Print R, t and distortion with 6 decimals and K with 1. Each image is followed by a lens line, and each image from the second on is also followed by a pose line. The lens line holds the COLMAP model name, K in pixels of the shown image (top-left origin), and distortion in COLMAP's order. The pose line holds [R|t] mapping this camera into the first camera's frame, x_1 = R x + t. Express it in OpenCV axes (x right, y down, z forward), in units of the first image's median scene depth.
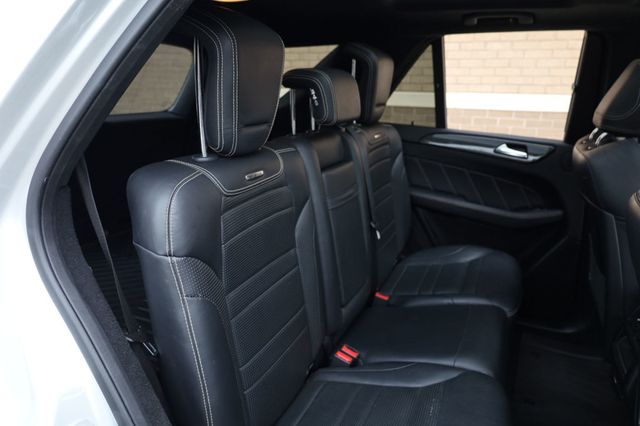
lens RADIAL K [[440.5, 0, 317.4], [0, 440.5, 211.7], [0, 0, 1]] dist [-0.007371, 0.003315]
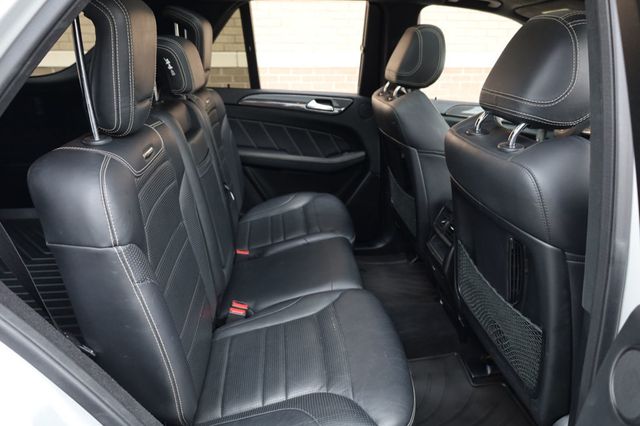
lens RADIAL K [[440.5, 0, 320.3], [0, 440.5, 212.5], [0, 0, 1]] dist [-0.007371, 0.003315]
pose [[0.863471, -0.190447, 0.467062, -0.180884], [0.146640, 0.980767, 0.128816, -0.014096], [-0.482612, -0.042739, 0.874791, -0.026366]]
